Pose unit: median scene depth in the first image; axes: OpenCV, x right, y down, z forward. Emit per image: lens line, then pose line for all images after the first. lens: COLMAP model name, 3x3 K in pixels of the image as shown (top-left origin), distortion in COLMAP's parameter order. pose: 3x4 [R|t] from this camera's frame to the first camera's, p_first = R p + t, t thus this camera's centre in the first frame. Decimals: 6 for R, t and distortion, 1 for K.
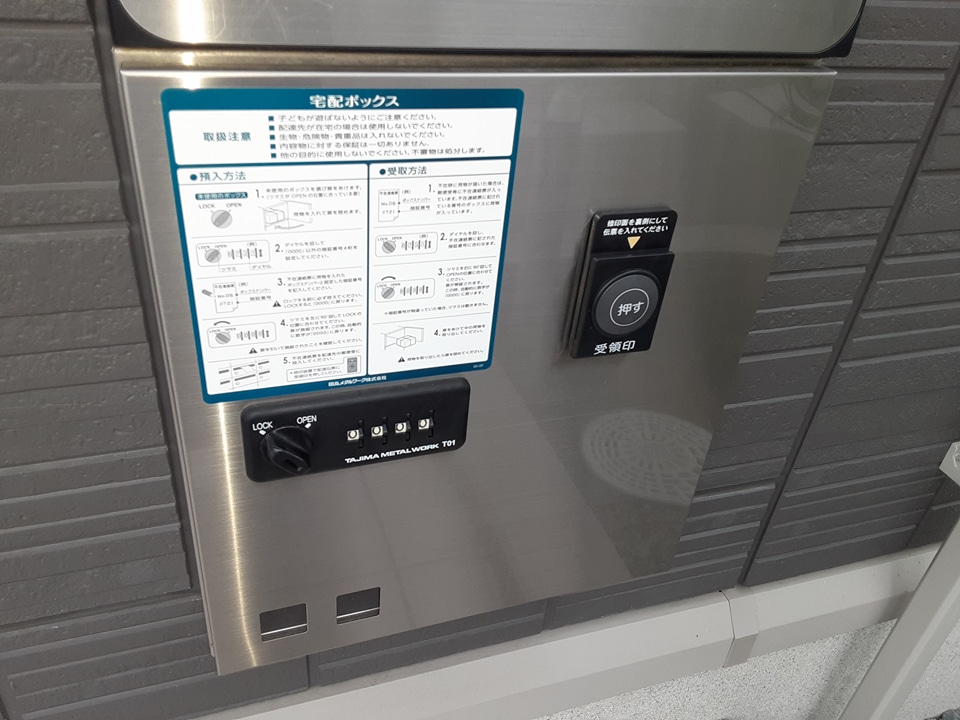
lens RADIAL K [[783.1, 0, 478.8], [0, 783.1, 360.8], [0, 0, 1]] dist [0.079360, -0.078385]
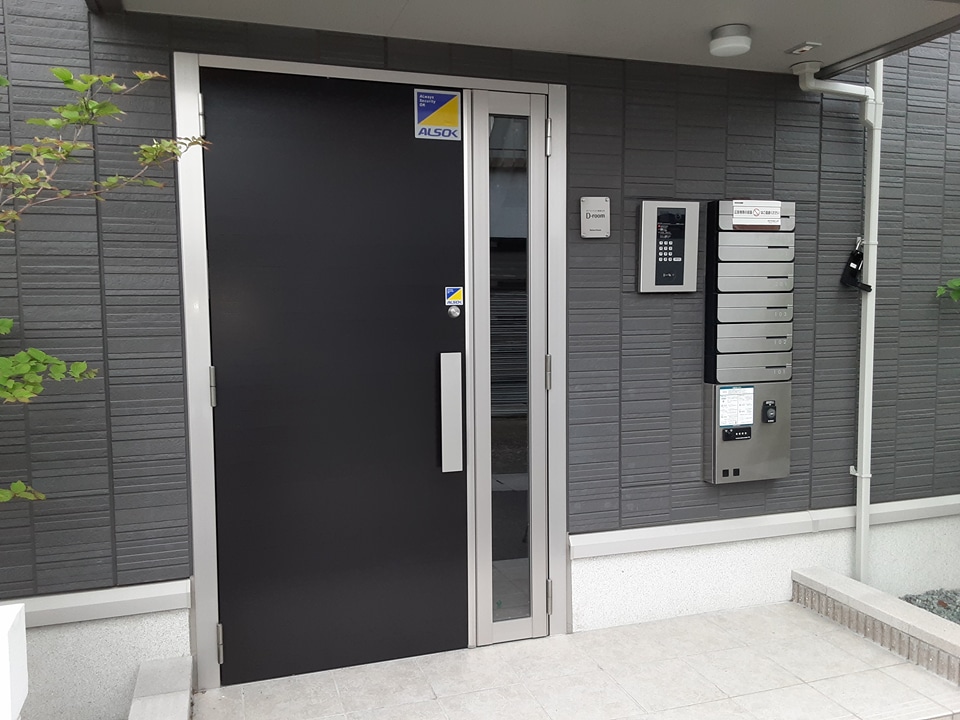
lens RADIAL K [[783.1, 0, 479.6], [0, 783.1, 360.7], [0, 0, 1]] dist [0.079360, -0.078385]
pose [[0.994898, -0.098545, -0.021589, -2.328258], [0.073936, 0.857861, -0.508535, 3.081386], [0.068634, 0.504344, 0.860771, -5.812400]]
